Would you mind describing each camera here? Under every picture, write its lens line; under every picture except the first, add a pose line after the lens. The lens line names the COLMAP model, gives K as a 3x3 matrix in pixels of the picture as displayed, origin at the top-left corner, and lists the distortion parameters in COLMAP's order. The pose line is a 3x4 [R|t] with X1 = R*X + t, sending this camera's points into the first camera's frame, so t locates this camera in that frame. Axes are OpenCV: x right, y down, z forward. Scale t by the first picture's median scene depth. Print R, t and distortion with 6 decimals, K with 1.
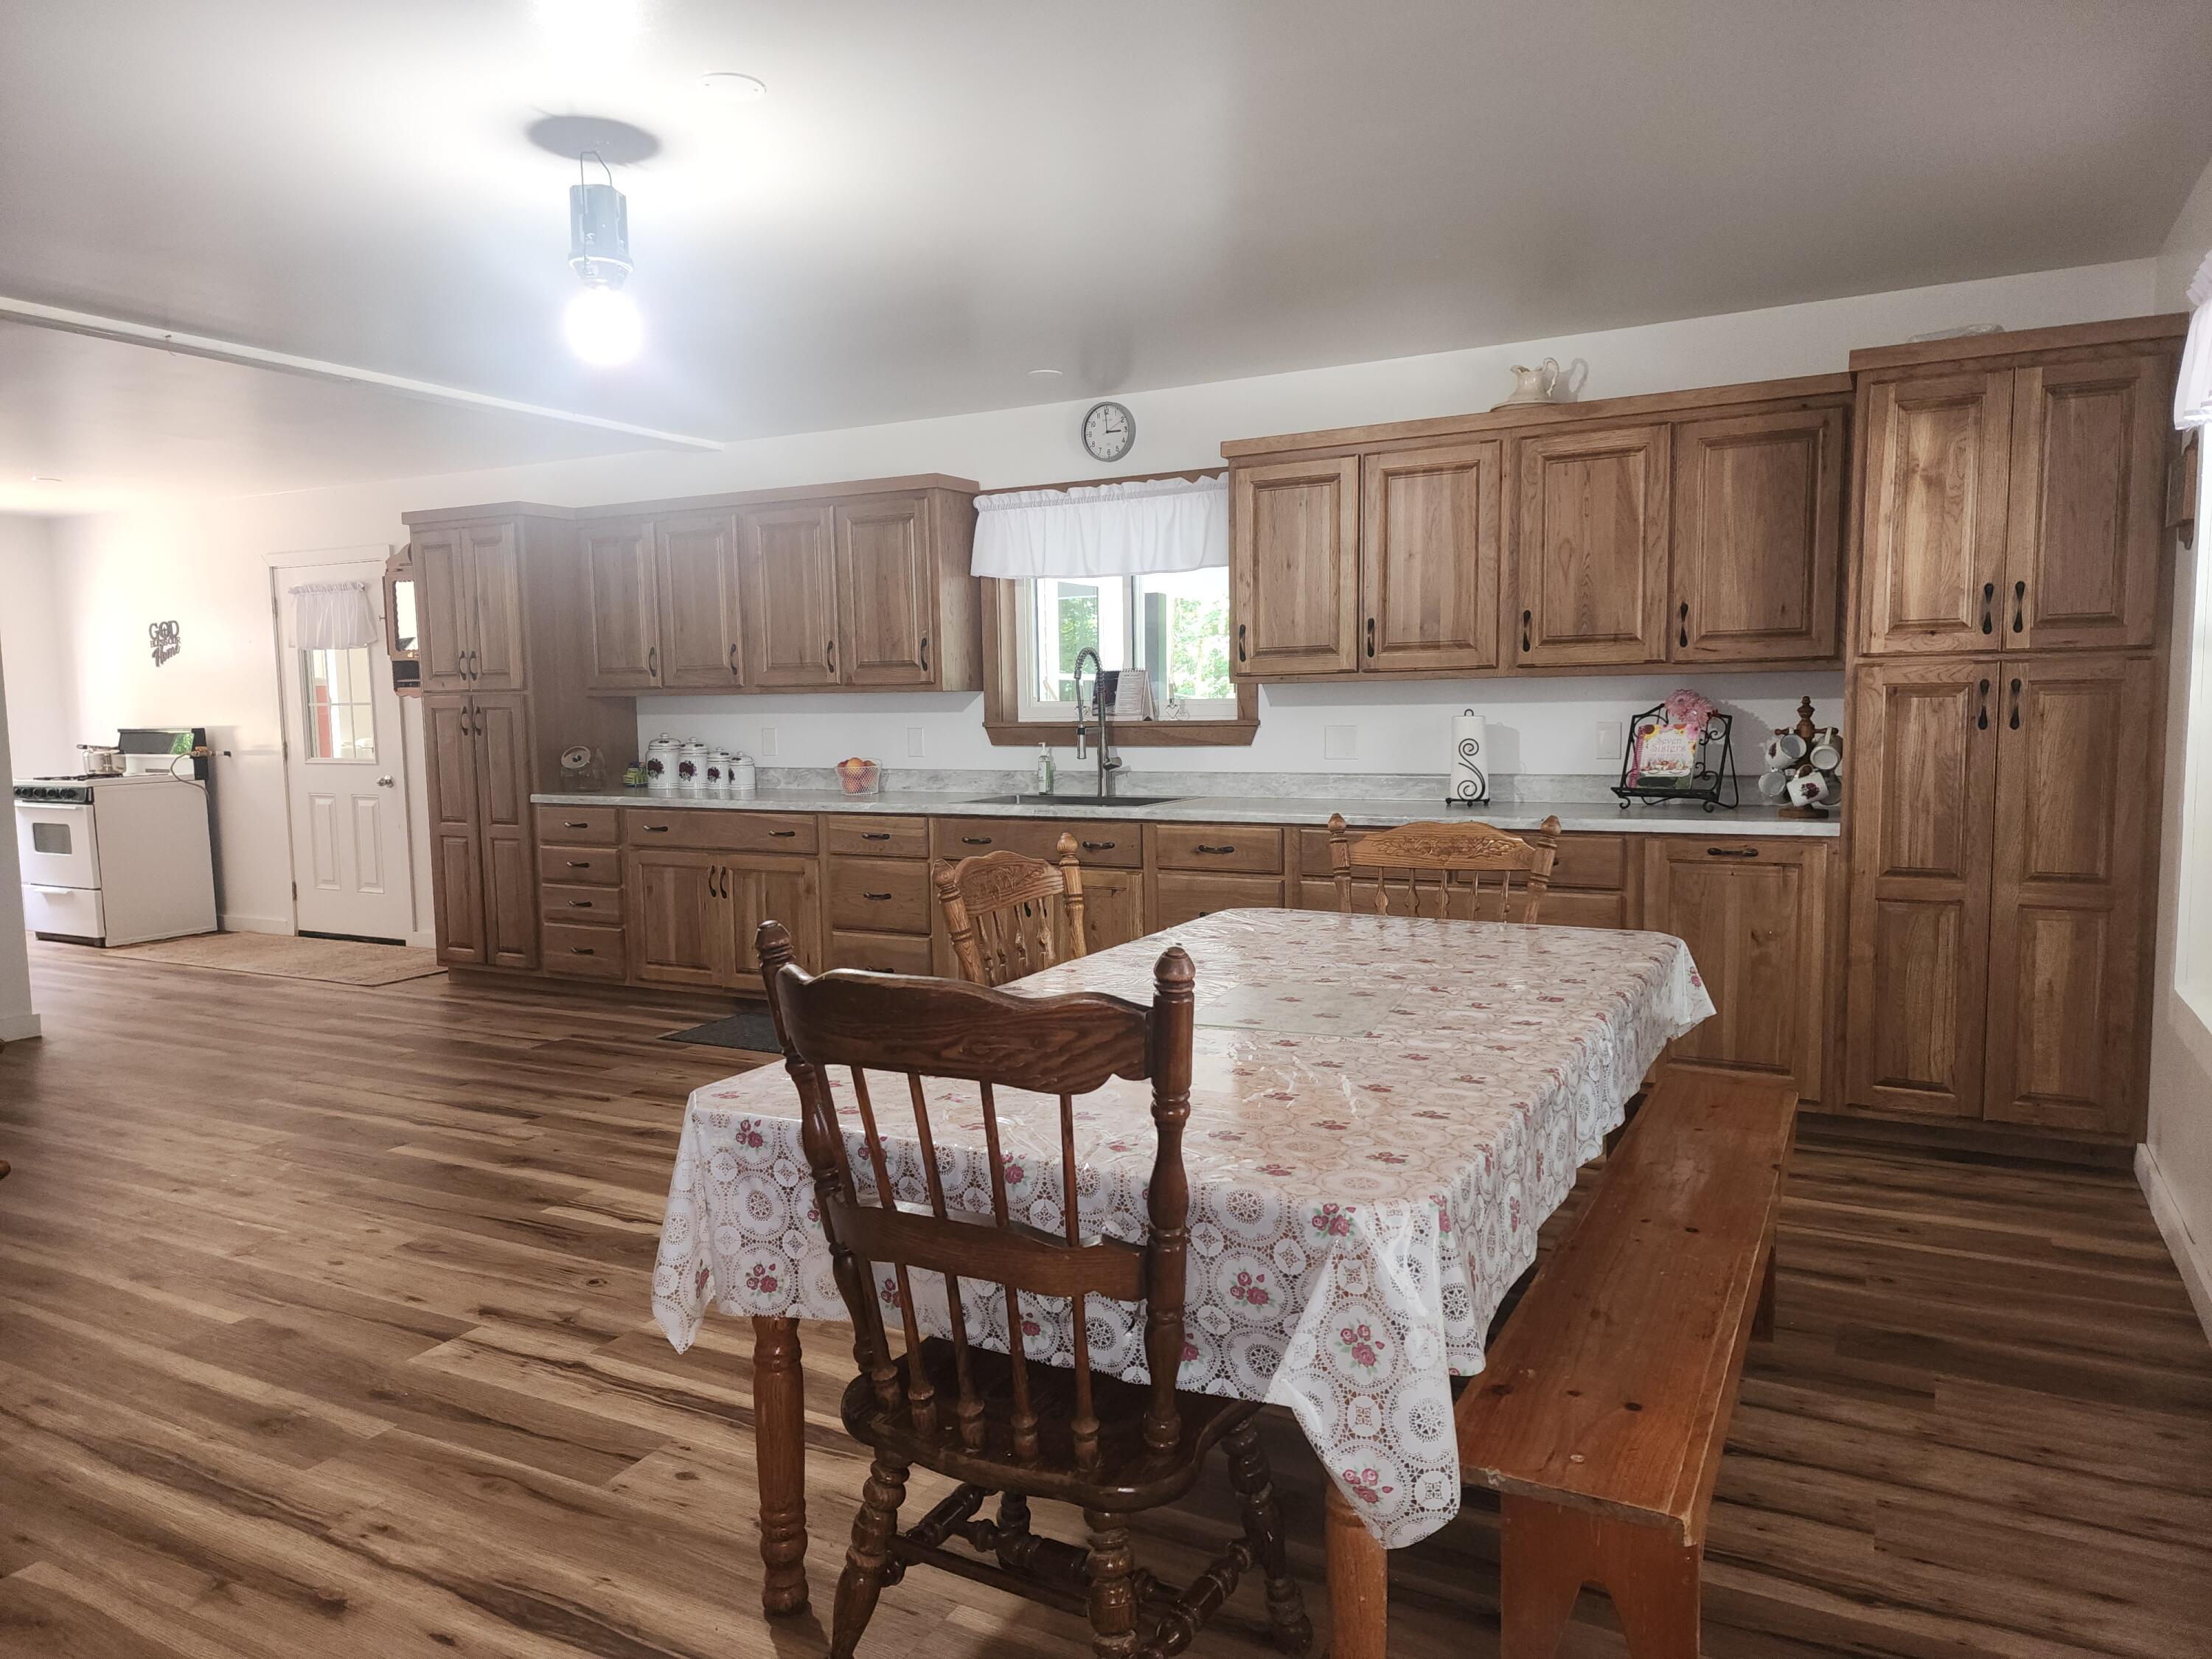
lens RADIAL K [[1464.0, 0, 1113.7], [0, 1464.0, 834.3], [0, 0, 1]] dist [0.075780, -0.067037]
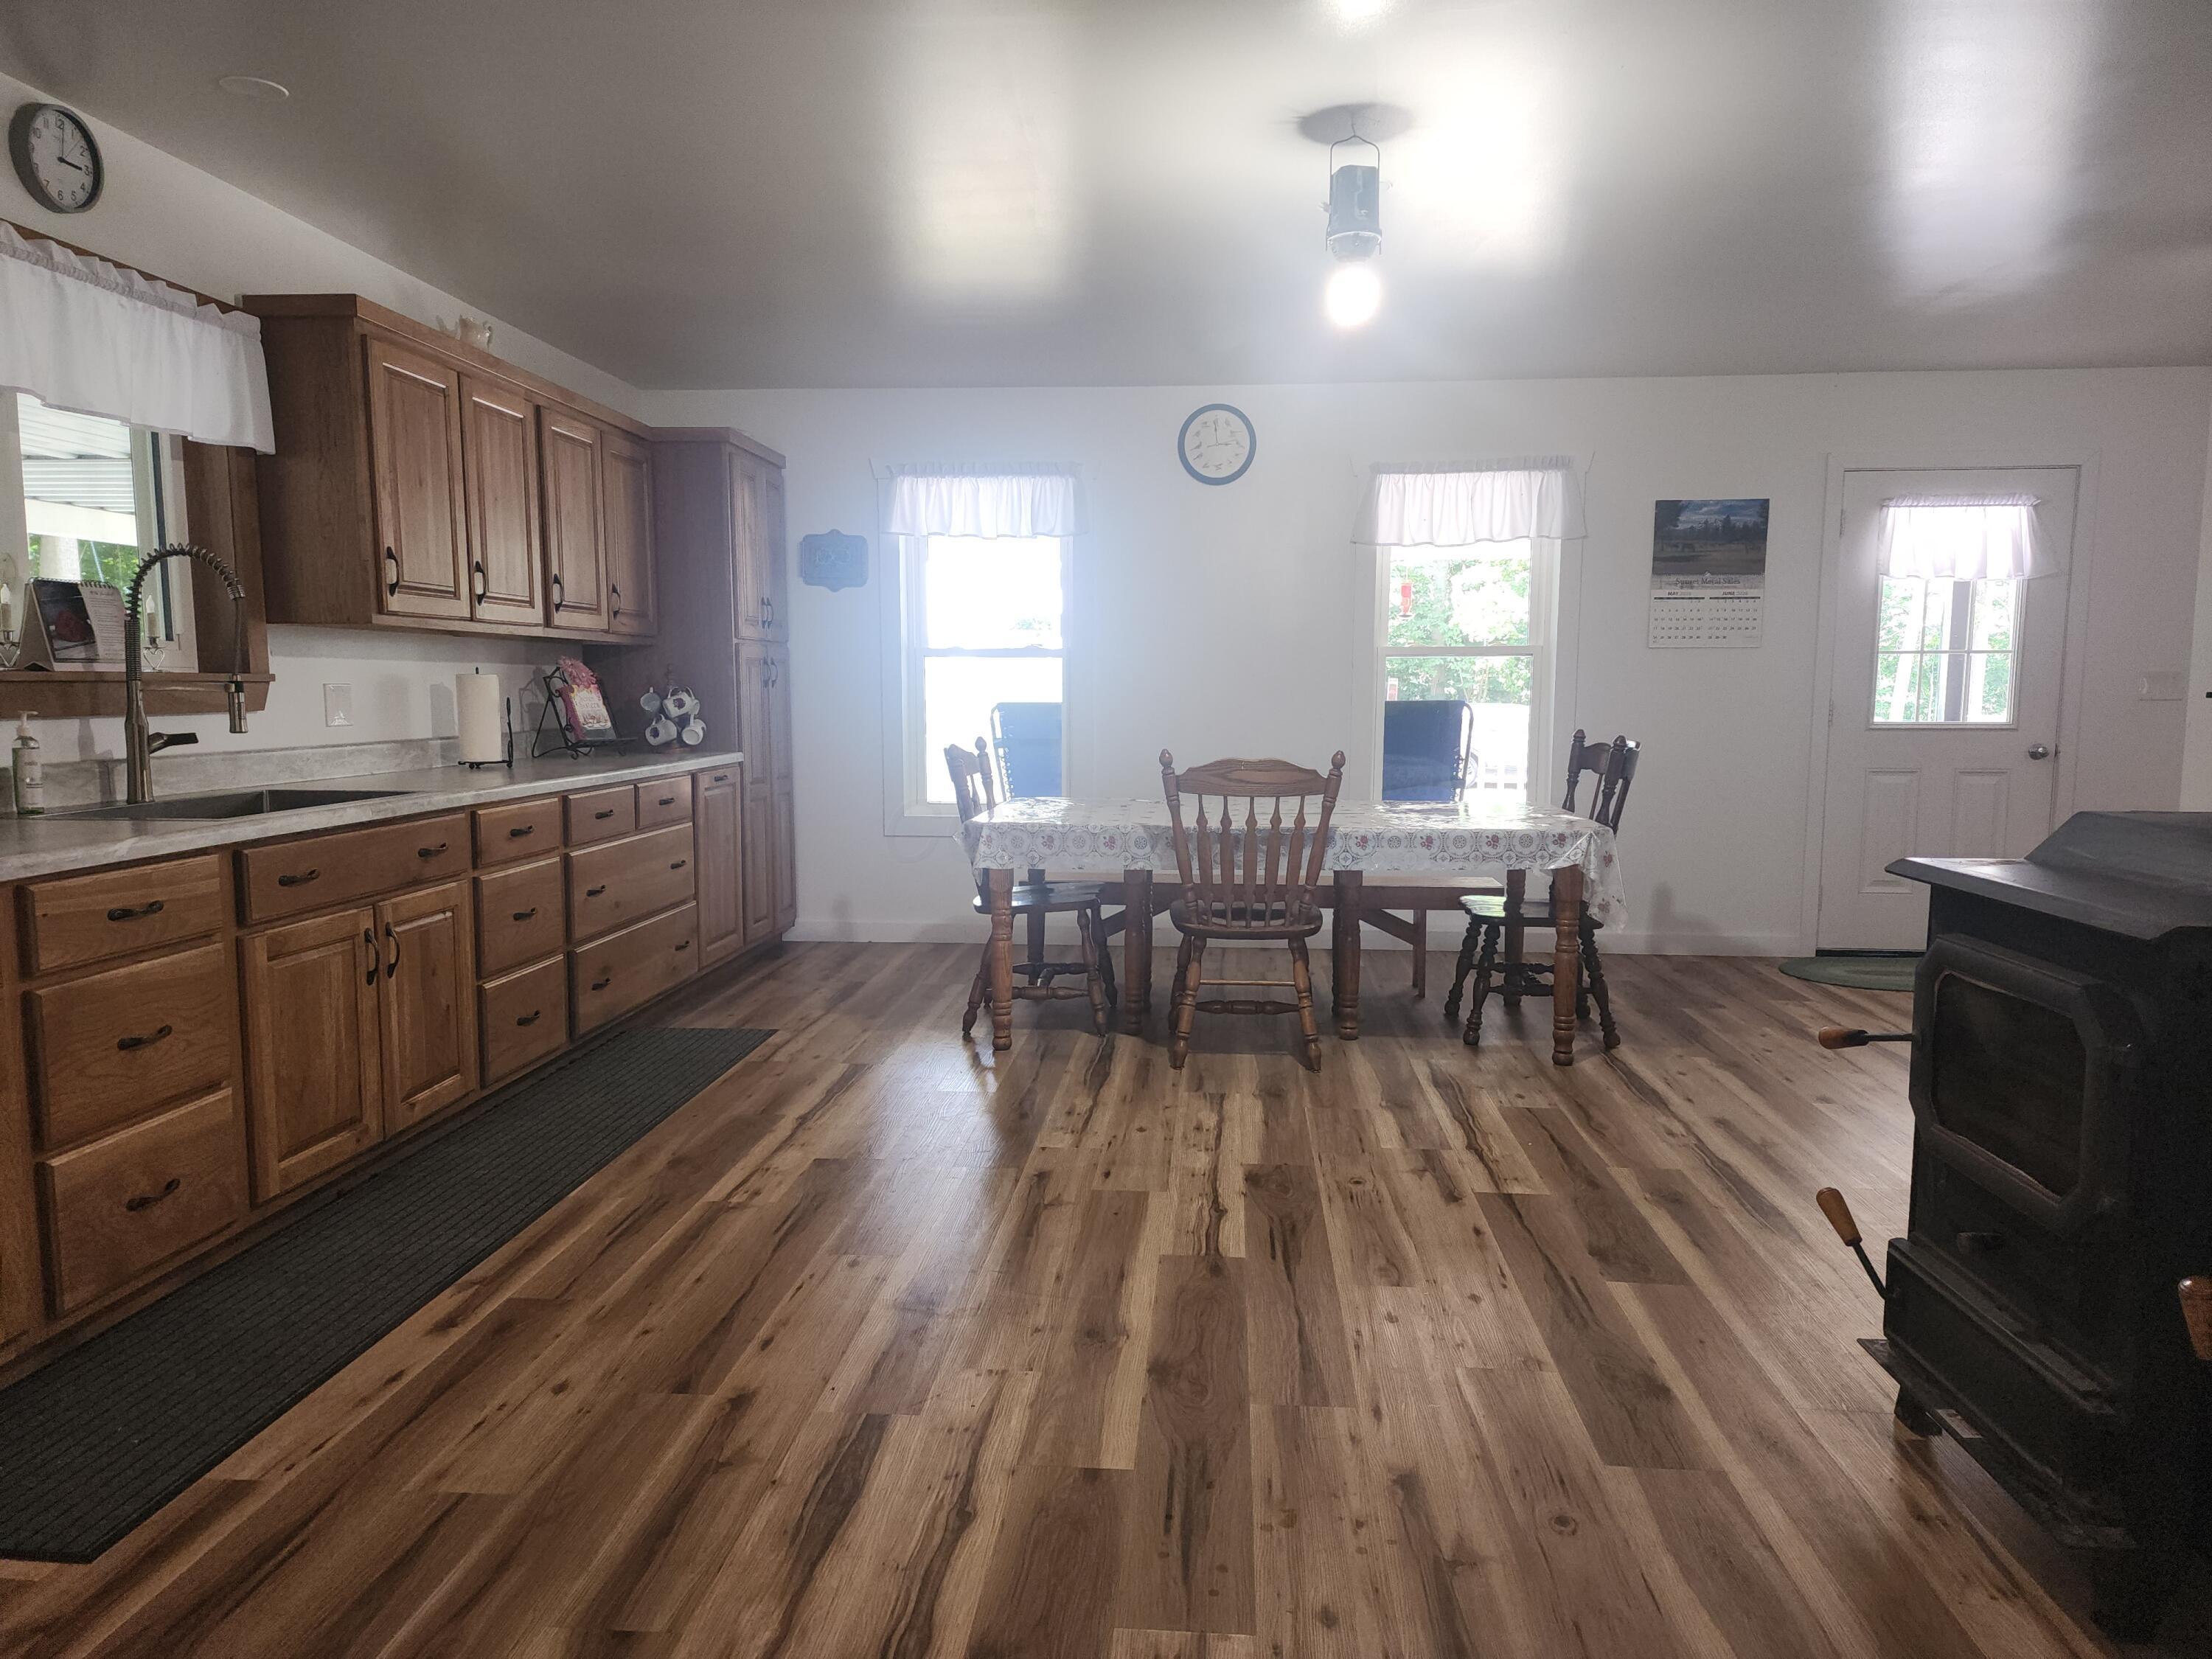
lens RADIAL K [[1464.0, 0, 1113.7], [0, 1464.0, 834.3], [0, 0, 1]] dist [0.075780, -0.067037]
pose [[-0.396650, -0.078015, 0.914649, -1.019228], [0.090442, 0.988213, 0.123512, -0.075020], [-0.913504, 0.131713, -0.384919, 1.273616]]
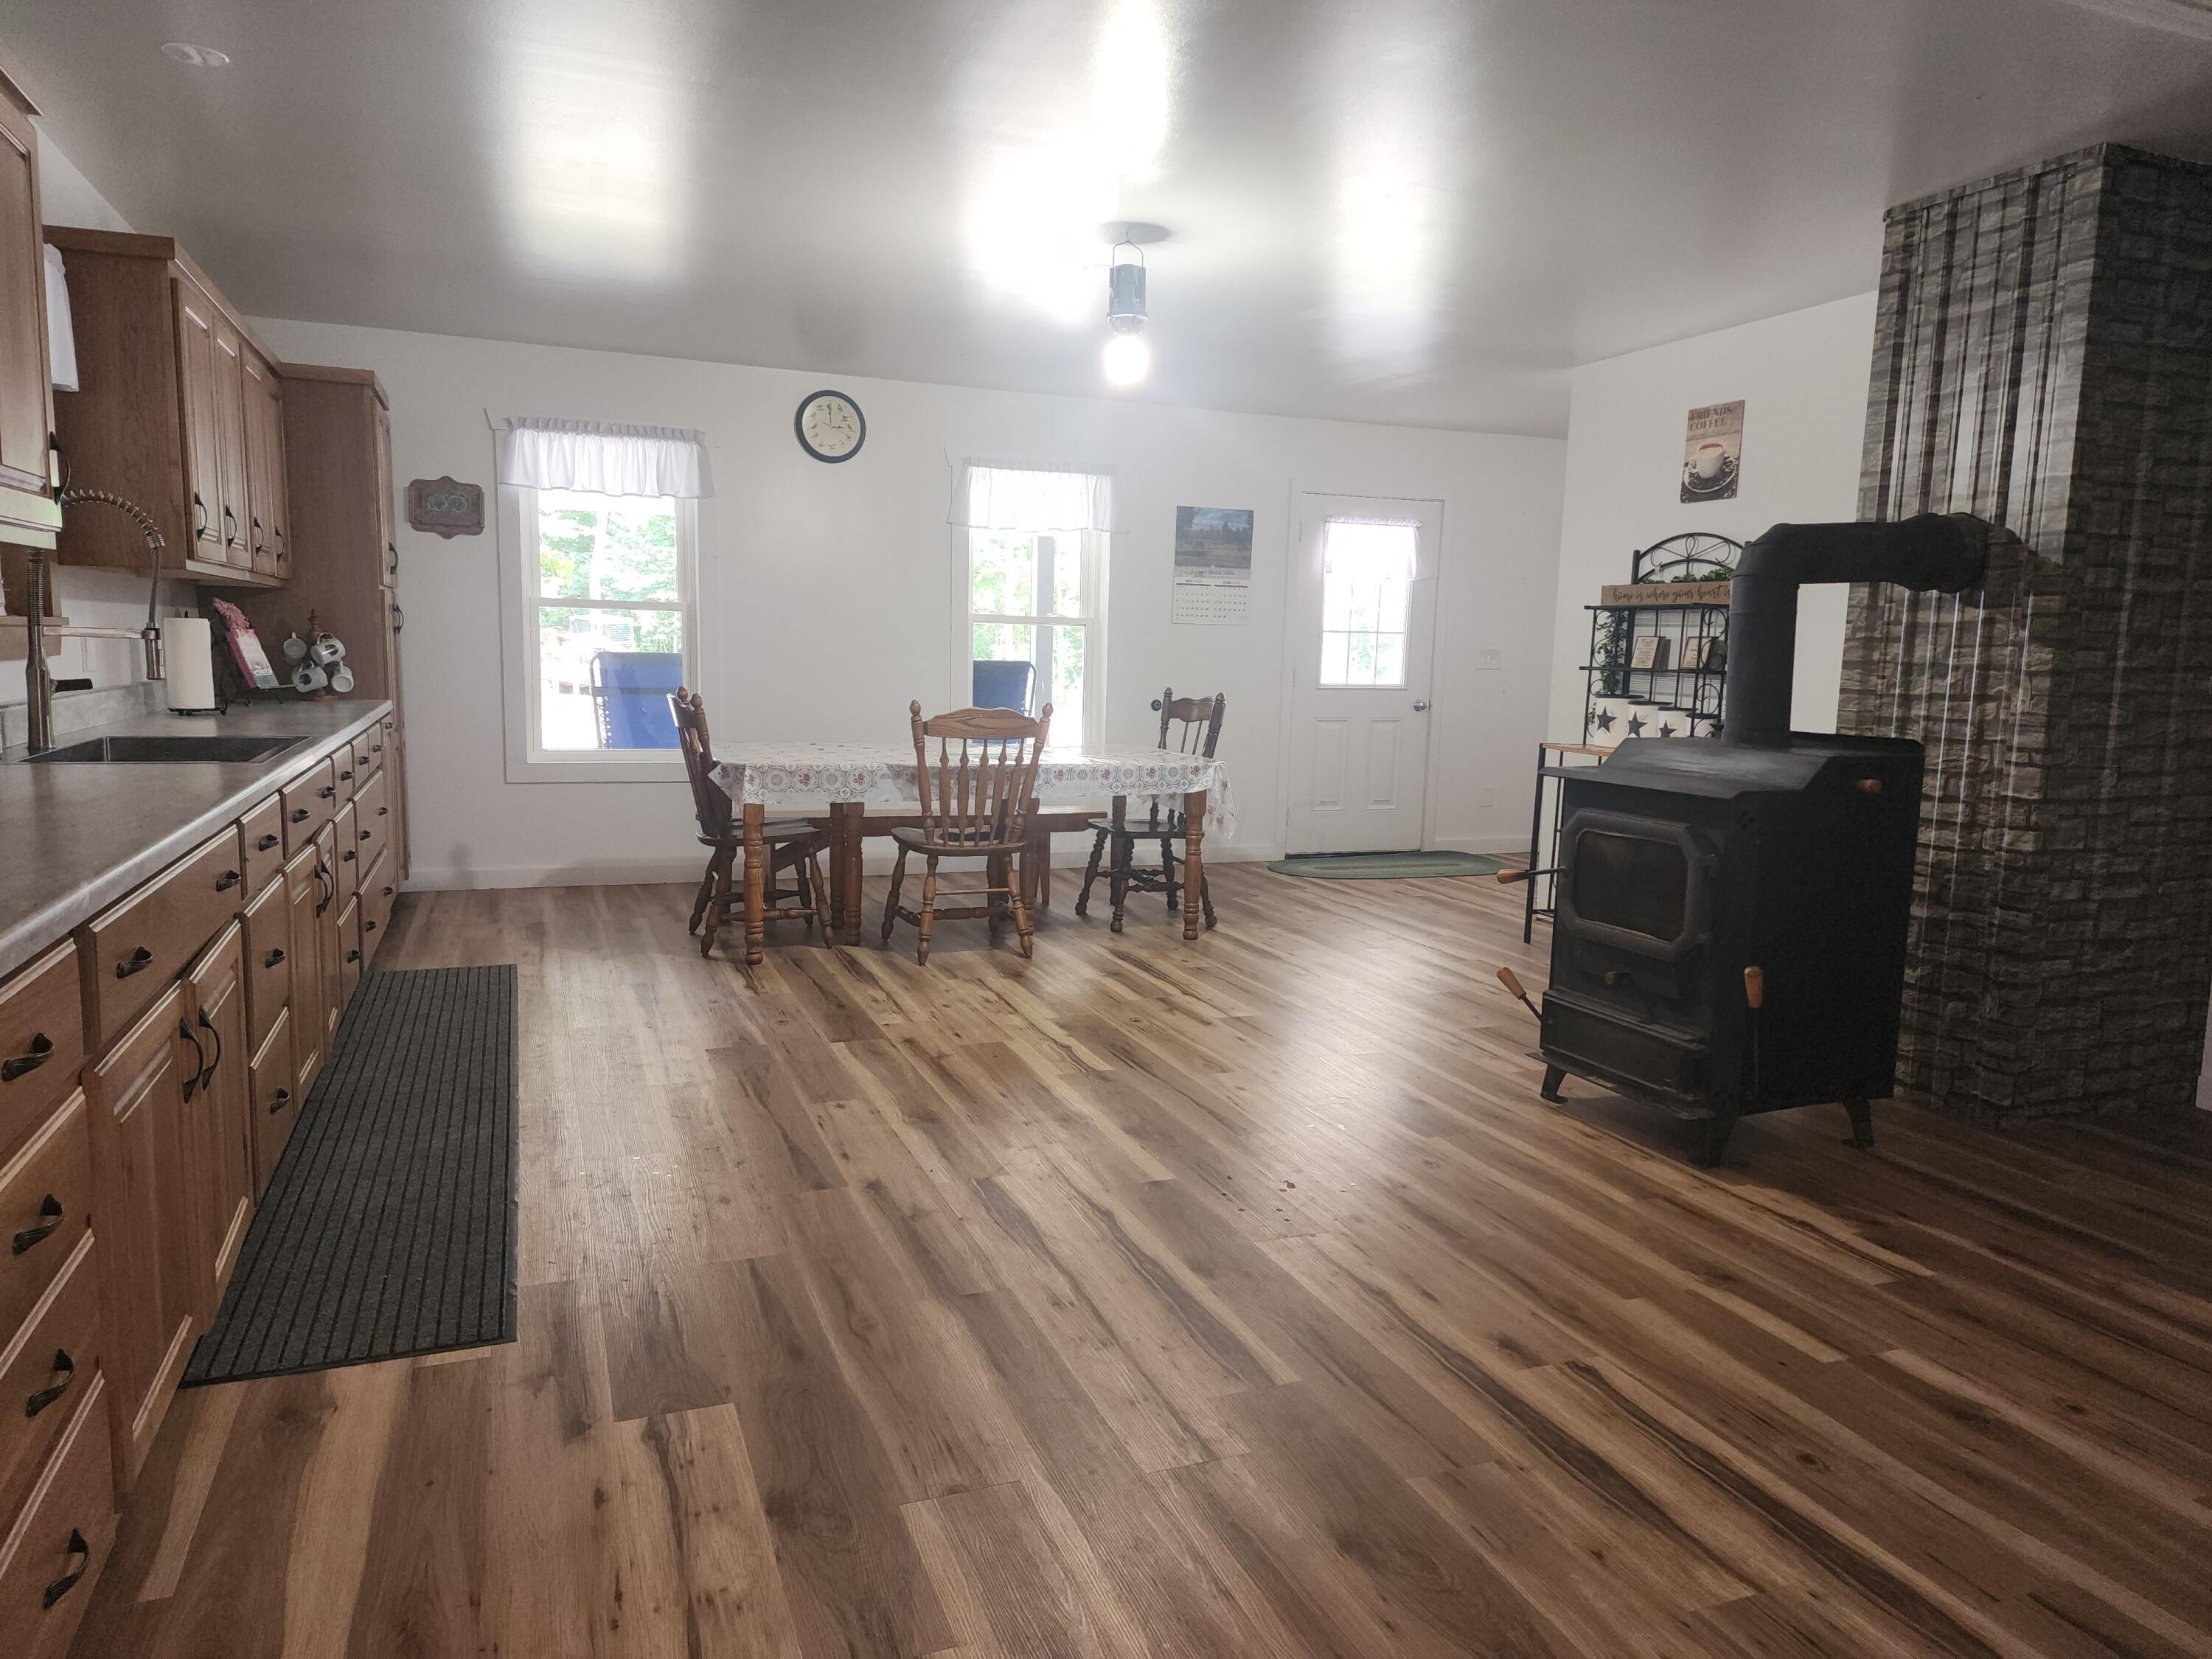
lens RADIAL K [[1464.0, 0, 1113.7], [0, 1464.0, 834.3], [0, 0, 1]] dist [0.075780, -0.067037]
pose [[-0.762227, -0.086085, 0.641560, -1.024467], [0.047452, 0.981020, 0.188011, -0.120923], [-0.645568, 0.173751, -0.743675, 1.697364]]
